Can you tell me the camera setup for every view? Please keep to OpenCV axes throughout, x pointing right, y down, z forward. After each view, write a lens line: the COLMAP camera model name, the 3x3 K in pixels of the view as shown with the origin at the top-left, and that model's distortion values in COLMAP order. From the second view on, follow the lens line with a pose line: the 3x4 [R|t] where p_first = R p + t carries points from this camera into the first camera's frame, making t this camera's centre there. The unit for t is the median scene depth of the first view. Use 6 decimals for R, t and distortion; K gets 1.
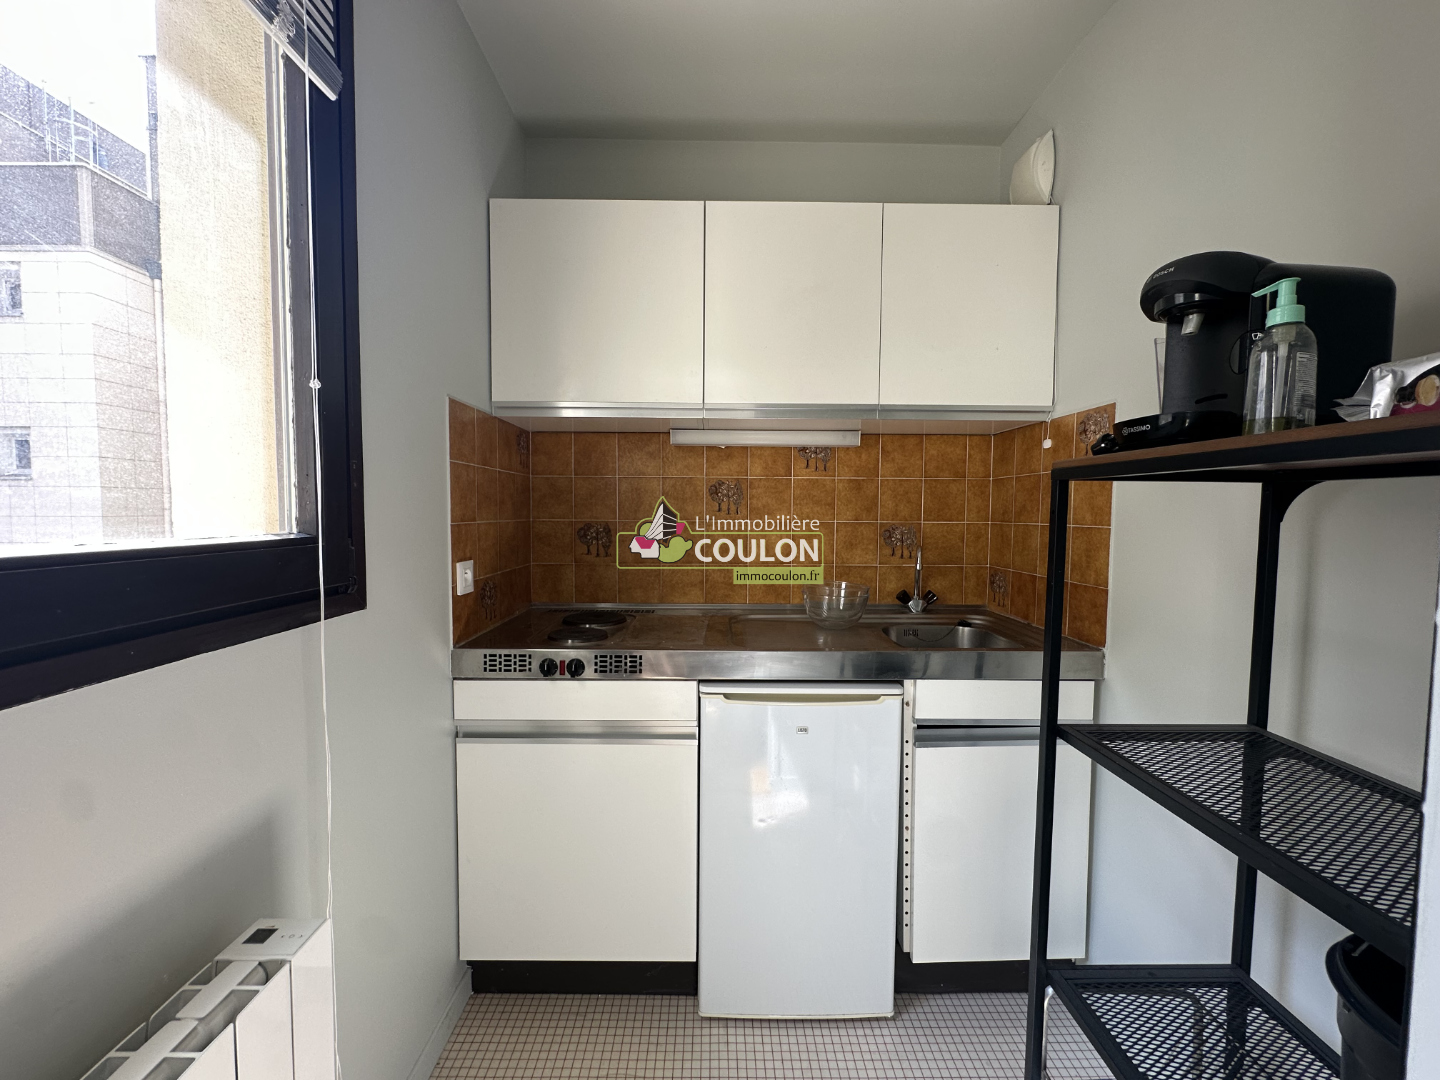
lens RADIAL K [[575.8, 0, 718.2], [0, 575.8, 540.2], [0, 0, 1]] dist [-0.003121, 0.000768]
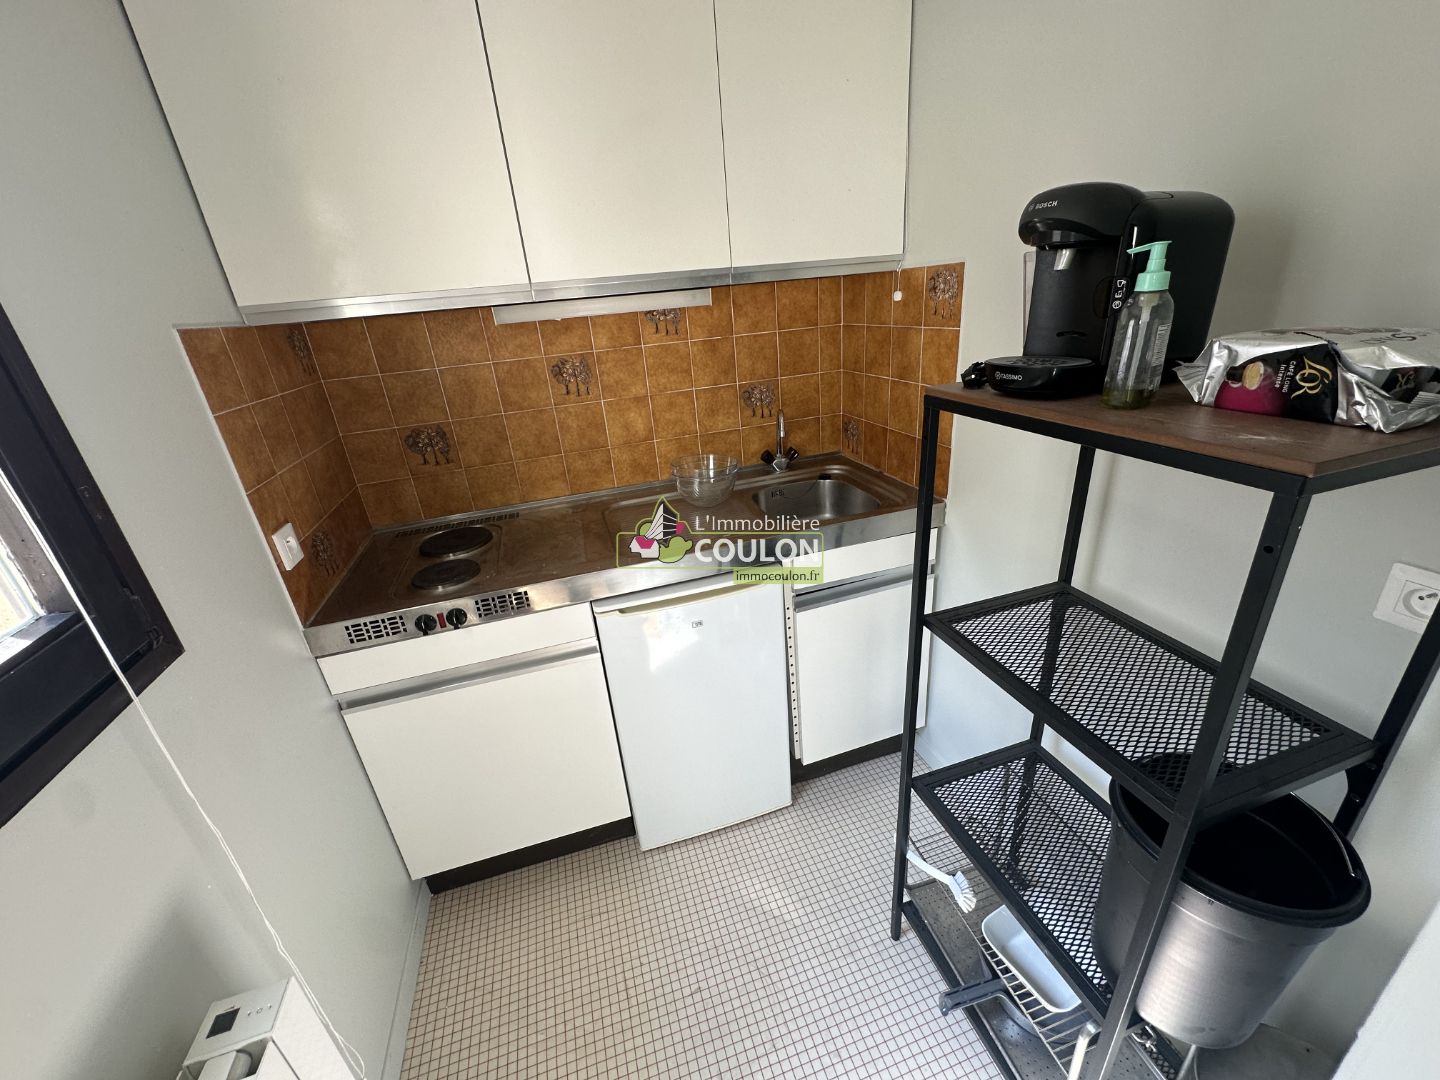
lens RADIAL K [[575.8, 0, 718.2], [0, 575.8, 540.2], [0, 0, 1]] dist [-0.003121, 0.000768]
pose [[0.956166, -0.189678, 0.223091, -0.024245], [0.103894, 0.932035, 0.347154, -0.171975], [-0.273776, -0.308759, 0.910887, 0.064024]]
